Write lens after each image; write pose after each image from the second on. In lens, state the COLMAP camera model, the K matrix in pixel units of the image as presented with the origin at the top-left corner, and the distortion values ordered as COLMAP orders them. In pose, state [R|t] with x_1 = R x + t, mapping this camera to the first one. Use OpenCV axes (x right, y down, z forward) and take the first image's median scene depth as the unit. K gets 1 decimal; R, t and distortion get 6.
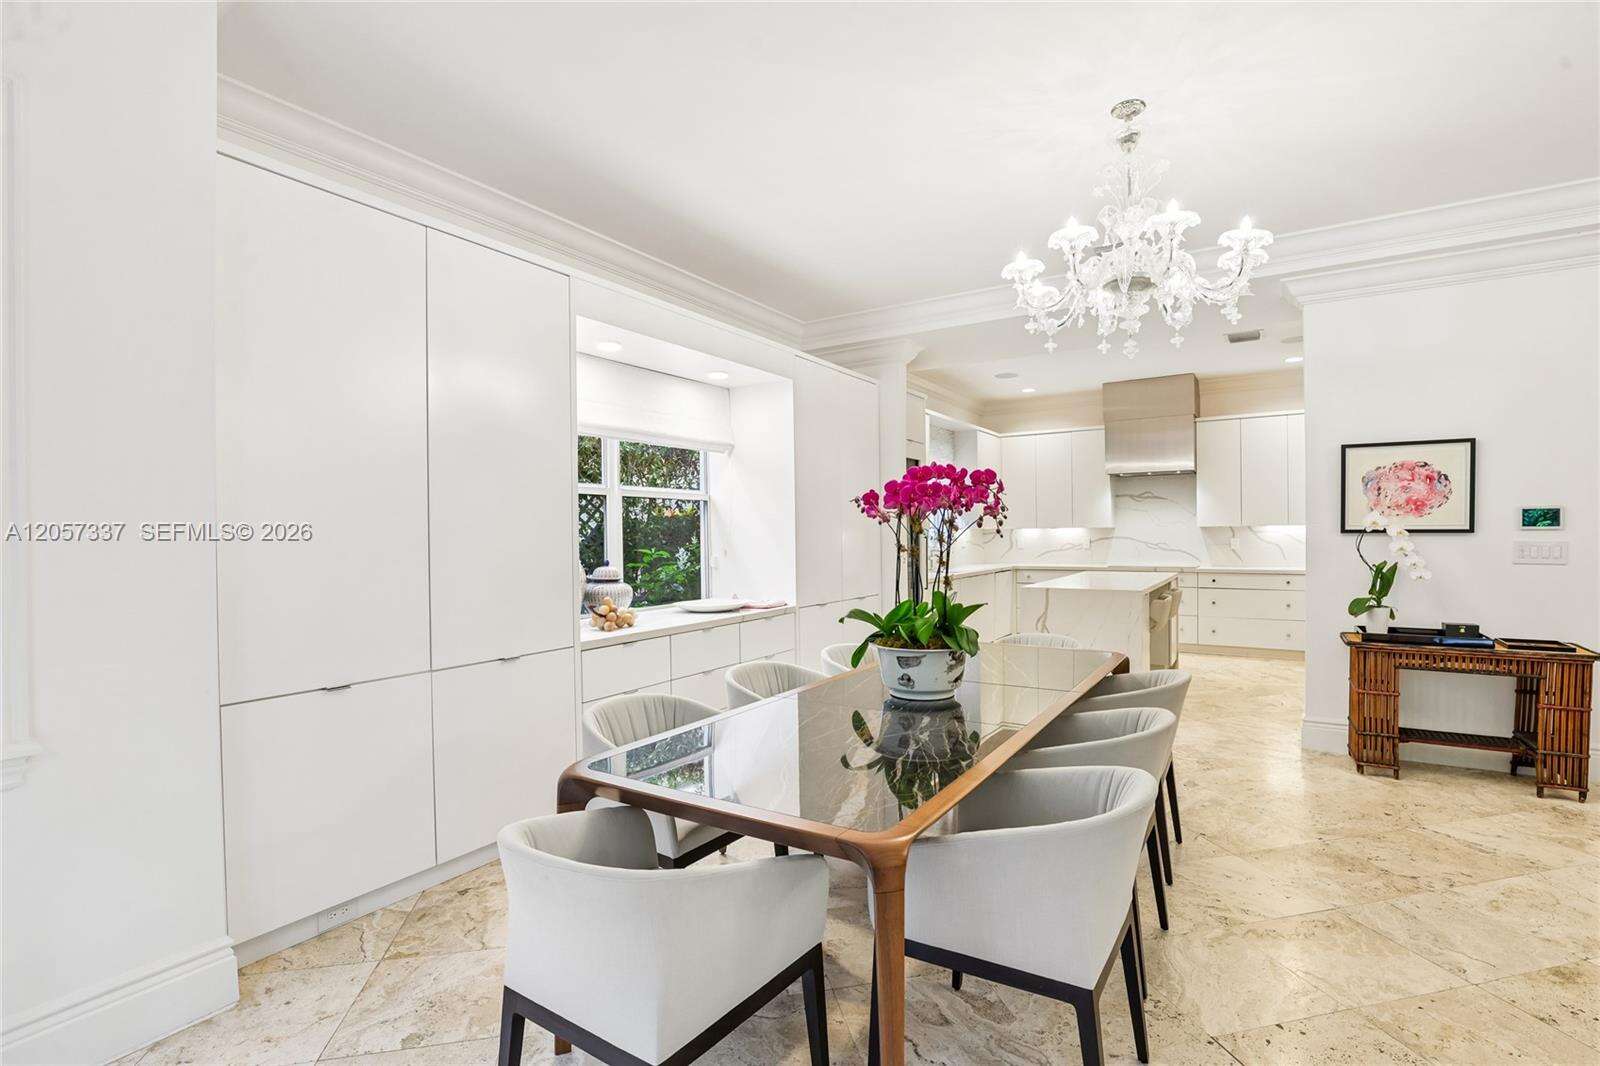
lens RADIAL K [[735.8, 0, 809.8], [0, 735.8, 541.7], [0, 0, 1]] dist [-0.028150, 0.003061]
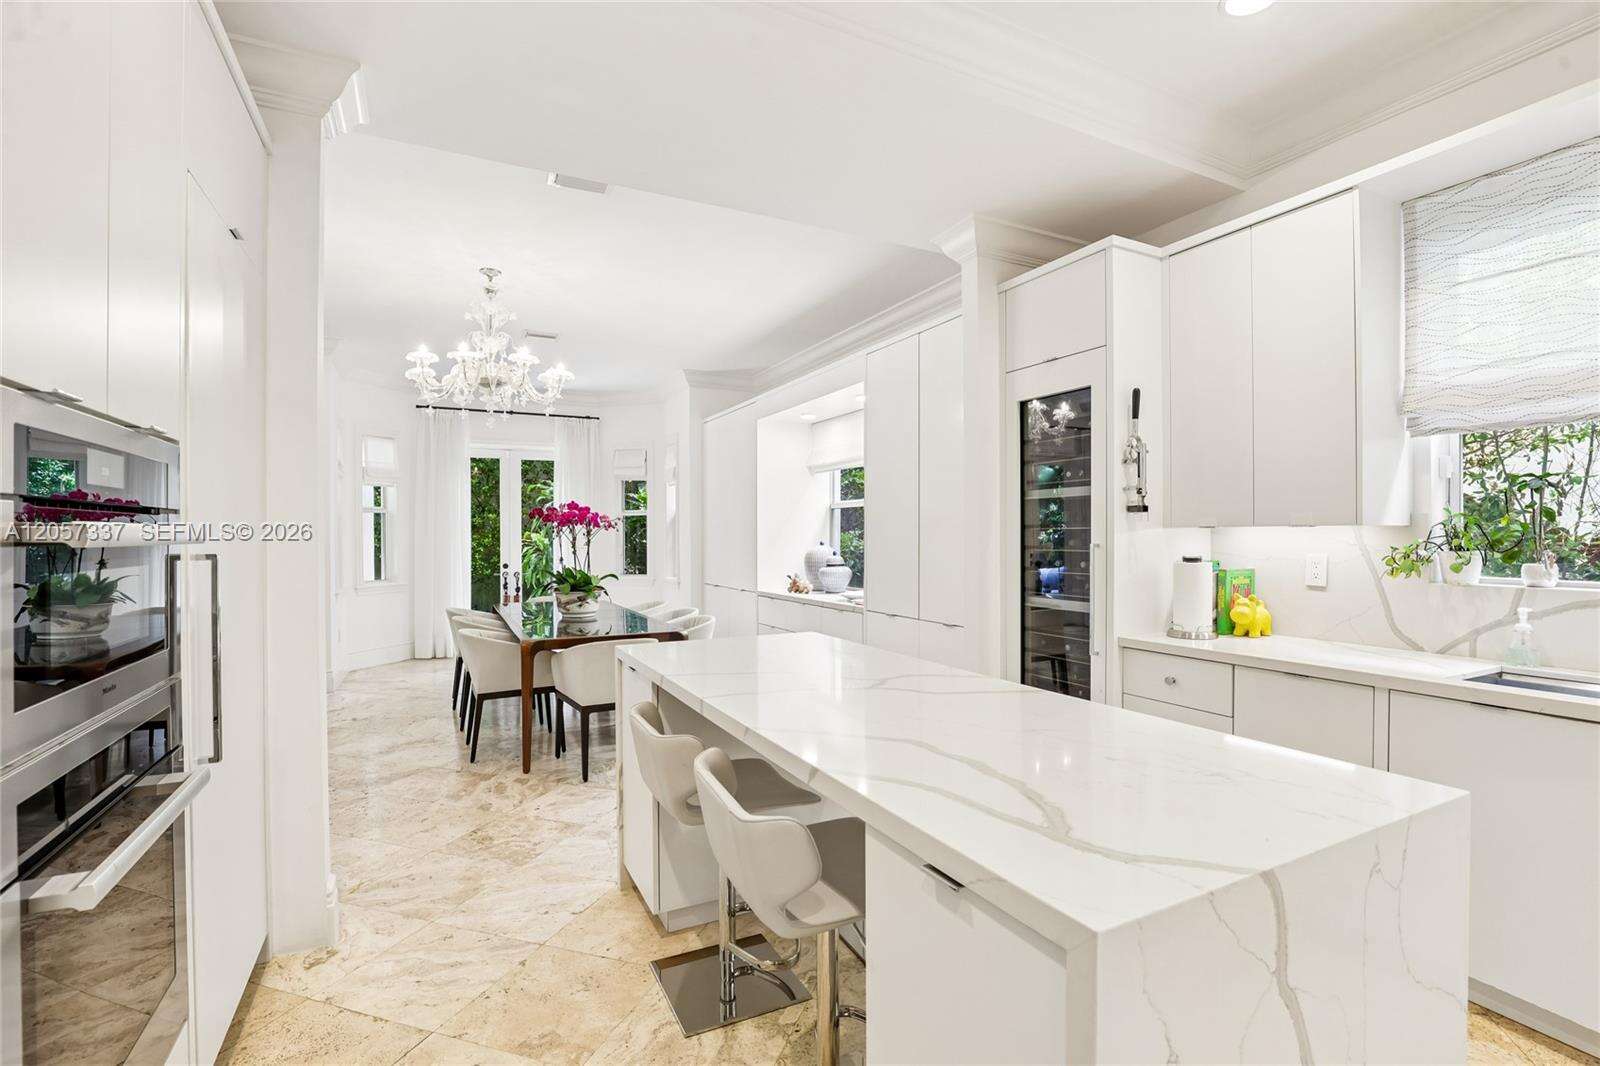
lens RADIAL K [[735.8, 0, 807.2], [0, 735.8, 539.1], [0, 0, 1]] dist [-0.028150, 0.003061]
pose [[-0.510359, 0.017514, -0.859783, 0.553773], [-0.000848, 0.999782, 0.020869, -0.016791], [0.859961, 0.011380, -0.510233, 0.910654]]
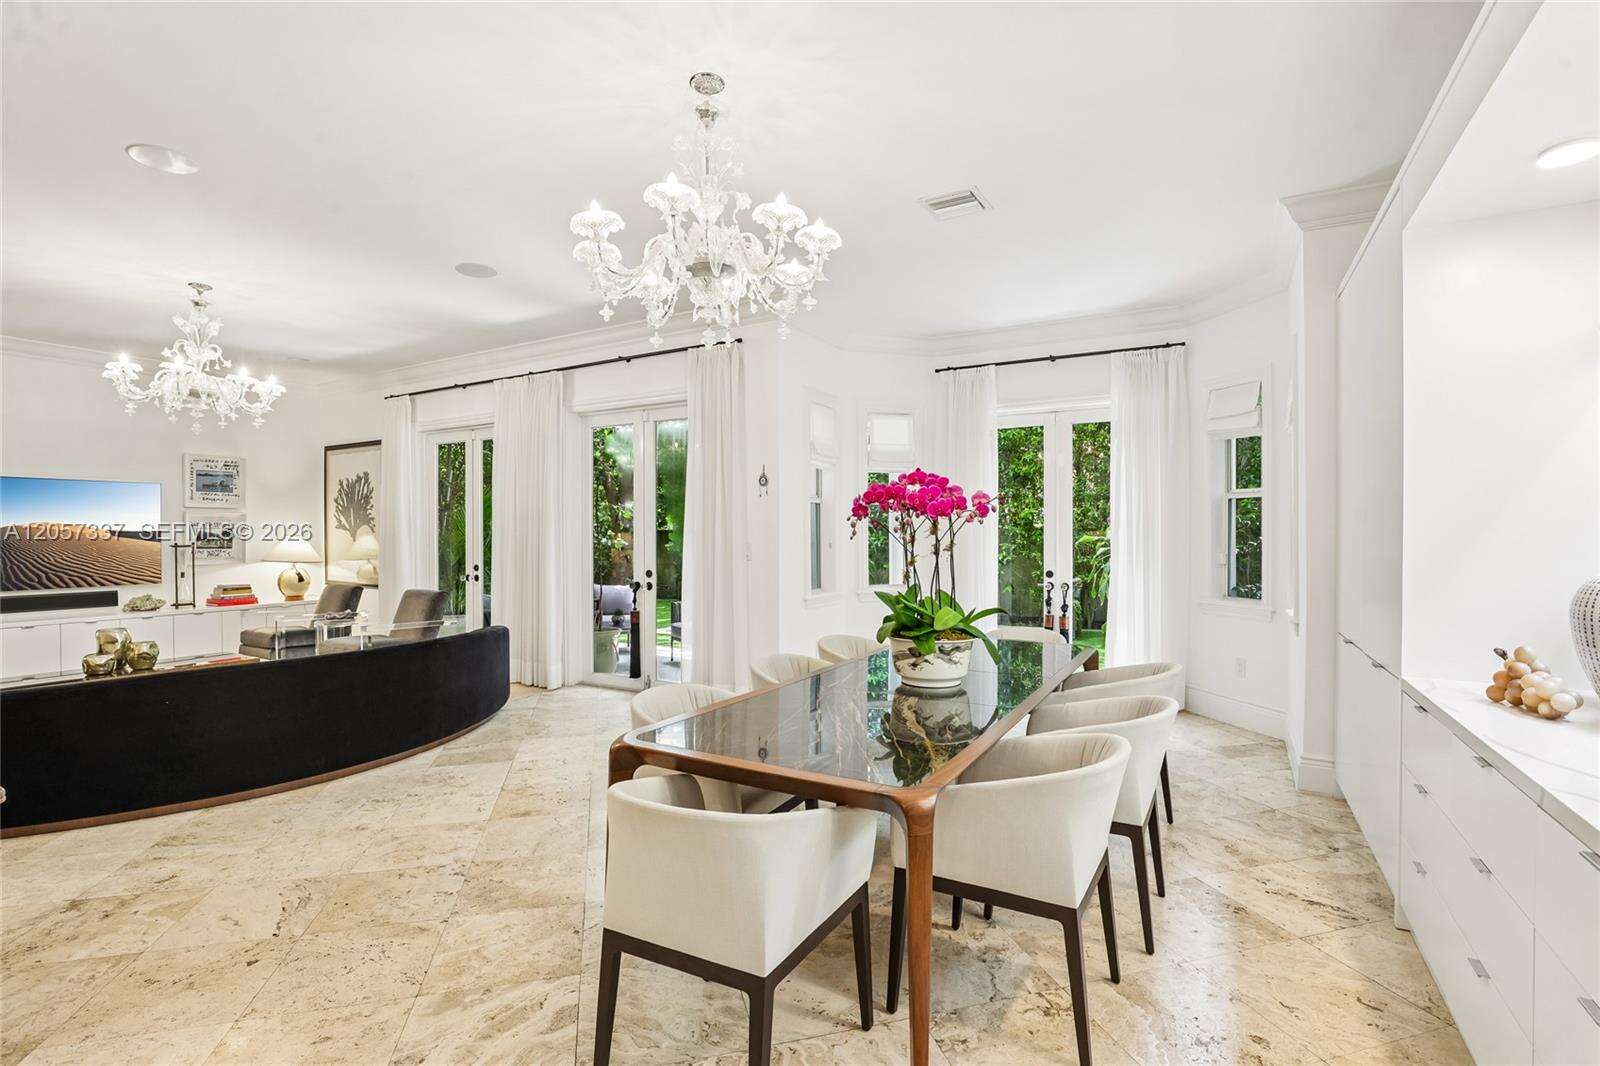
lens RADIAL K [[735.8, 0, 811.4], [0, 735.8, 533.5], [0, 0, 1]] dist [-0.028150, 0.003061]
pose [[-0.998588, 0.011534, -0.051859, 0.136196], [0.010844, 0.999849, 0.013563, -0.010510], [0.052008, 0.012981, -0.998562, 0.735357]]
